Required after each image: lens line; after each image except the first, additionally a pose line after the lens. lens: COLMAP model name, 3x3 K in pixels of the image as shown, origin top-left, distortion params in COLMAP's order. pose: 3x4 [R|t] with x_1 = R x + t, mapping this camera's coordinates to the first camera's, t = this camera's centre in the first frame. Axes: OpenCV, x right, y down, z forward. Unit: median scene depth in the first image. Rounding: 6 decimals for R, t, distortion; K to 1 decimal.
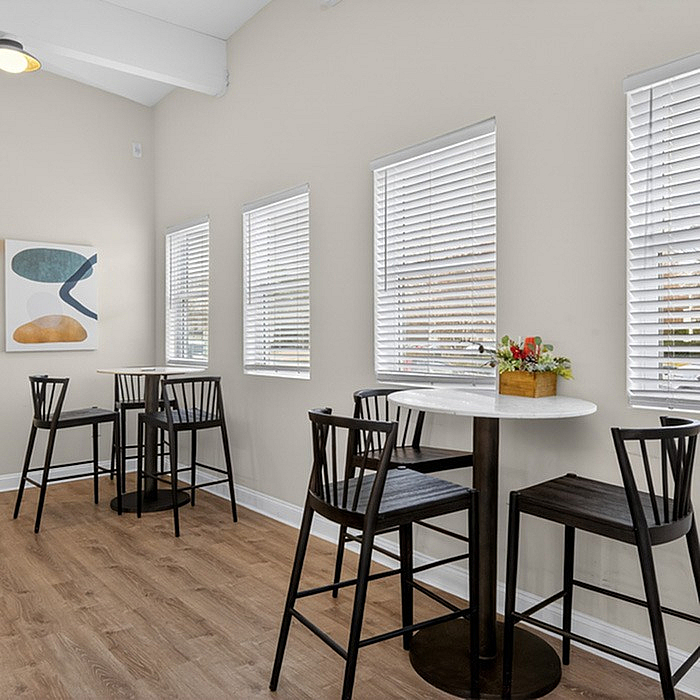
lens RADIAL K [[604.5, 0, 351.8], [0, 604.5, 346.4], [0, 0, 1]] dist [0.018422, -0.007814]
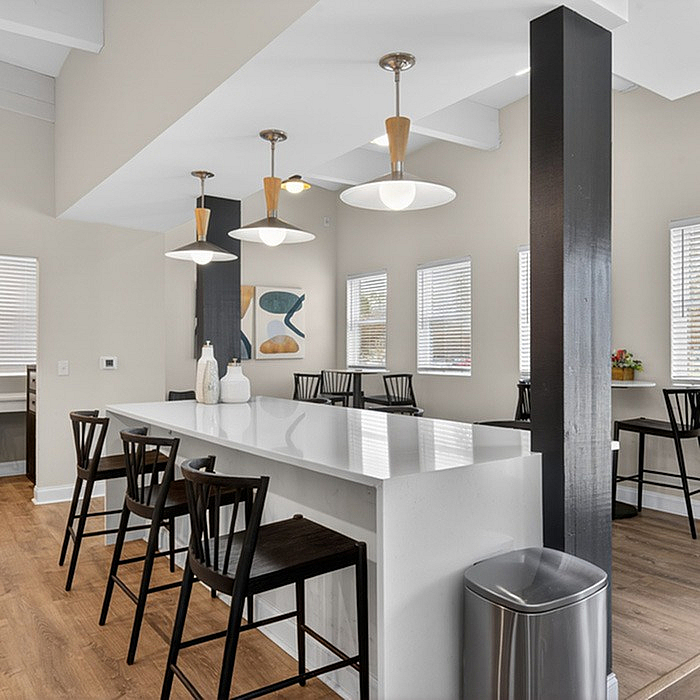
lens RADIAL K [[604.5, 0, 348.0], [0, 604.5, 353.3], [0, 0, 1]] dist [0.018422, -0.007814]
pose [[0.996813, 0.003747, -0.079683, -0.267592], [-0.004689, 0.999921, -0.011638, 0.013766], [0.079633, 0.011974, 0.996752, -0.643789]]
